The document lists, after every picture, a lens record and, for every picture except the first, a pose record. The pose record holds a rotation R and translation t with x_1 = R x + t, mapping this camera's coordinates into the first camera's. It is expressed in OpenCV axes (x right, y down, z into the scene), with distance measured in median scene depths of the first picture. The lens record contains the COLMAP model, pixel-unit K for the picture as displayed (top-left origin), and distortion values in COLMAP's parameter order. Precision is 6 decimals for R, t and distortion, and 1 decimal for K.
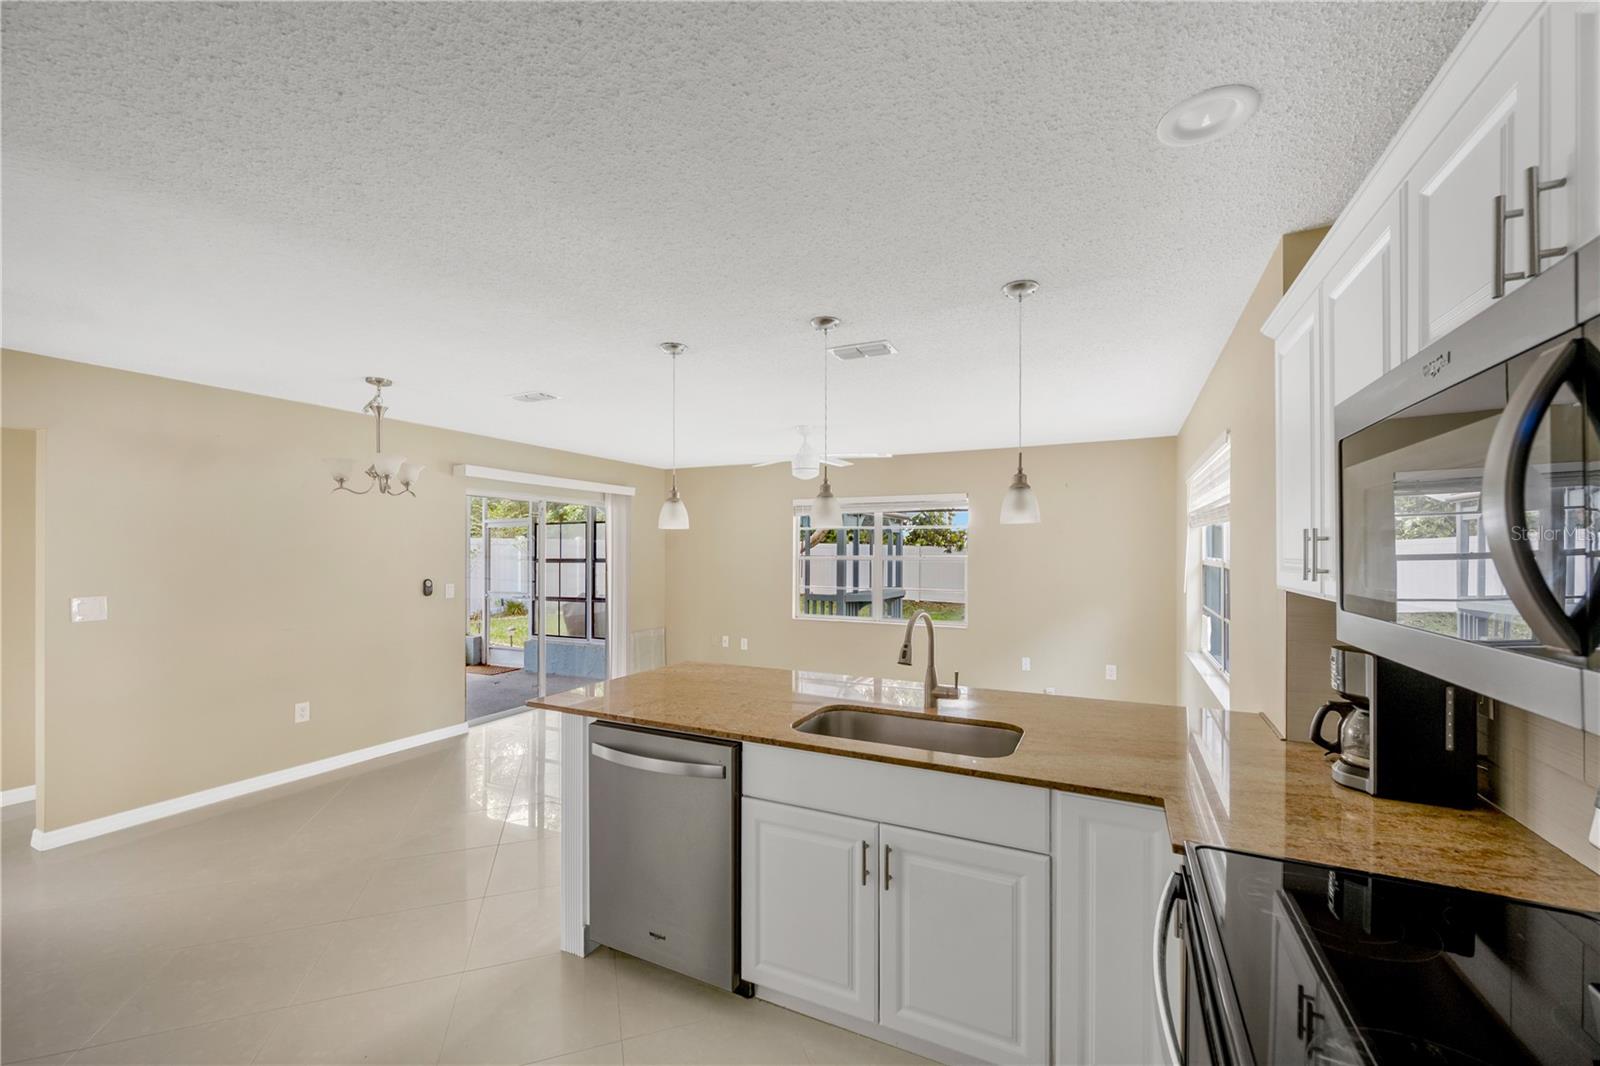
lens RADIAL K [[629.3, 0, 807.8], [0, 629.3, 552.9], [0, 0, 1]] dist [-0.000620, 0.000863]
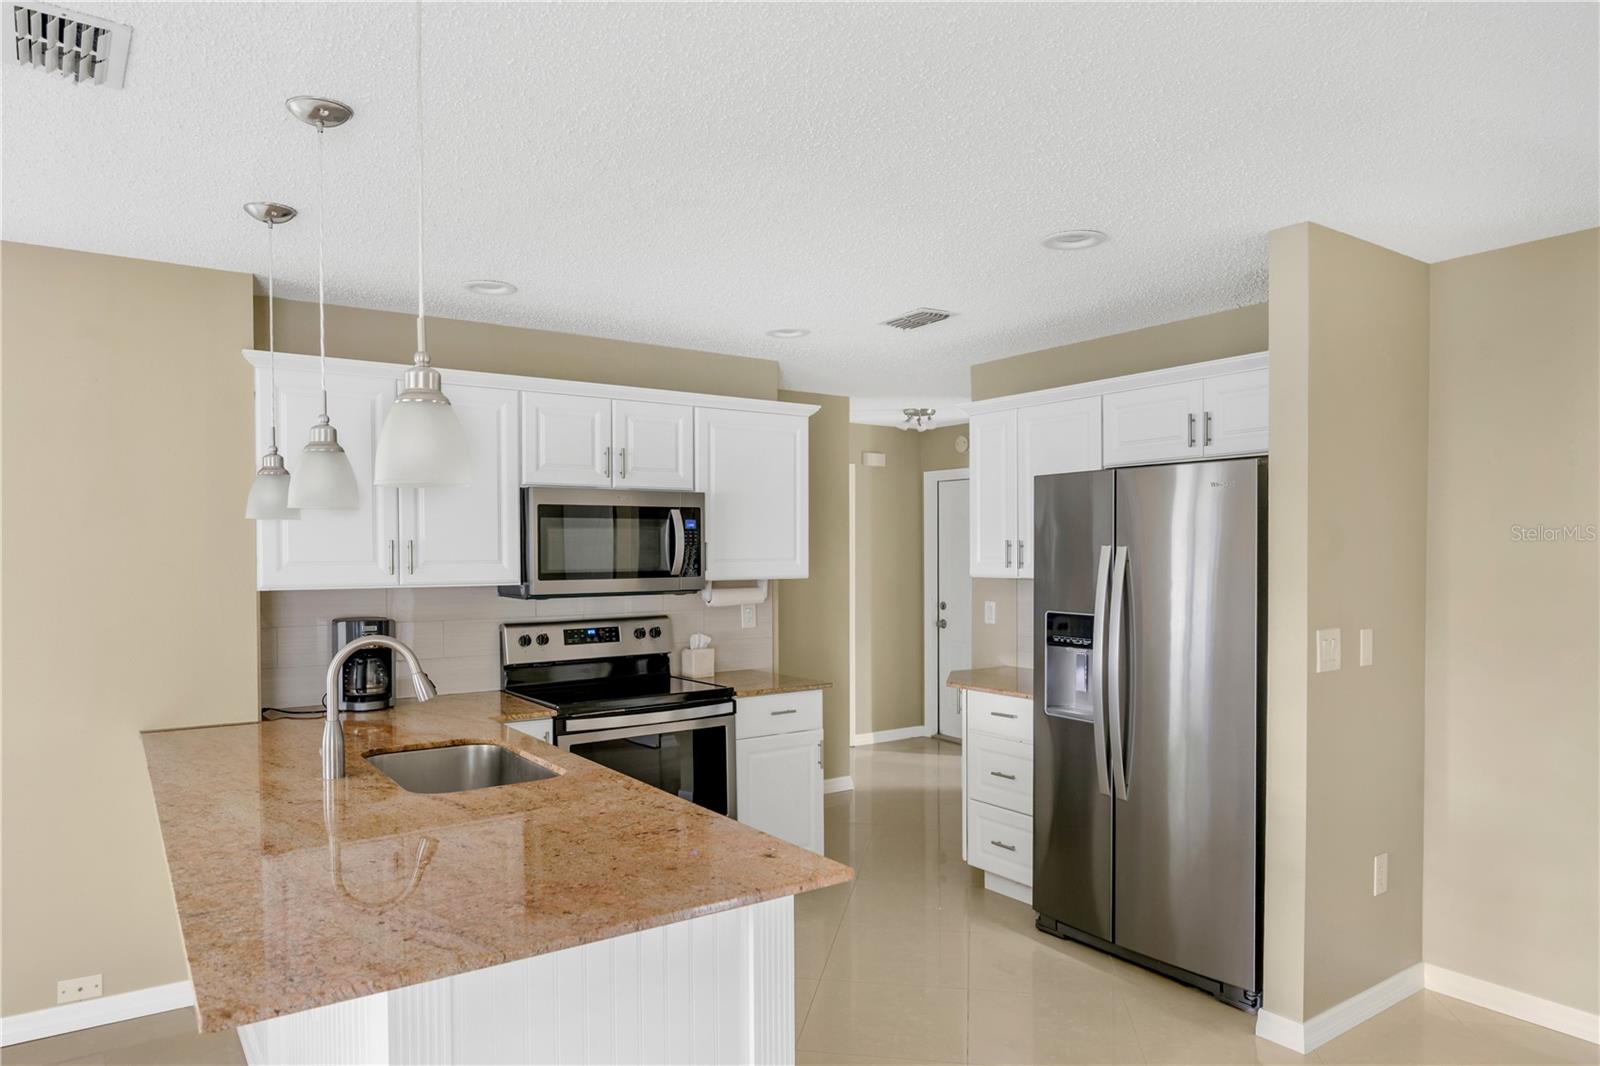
lens RADIAL K [[1021.3, 0, 806.5], [0, 1021.3, 571.8], [0, 0, 1]] dist [-0.001300, 0.000708]
pose [[-0.872523, -0.005497, 0.488542, -0.948117], [0.006761, 0.999705, 0.023322, -0.009200], [-0.488526, 0.023652, -0.872229, 2.013230]]
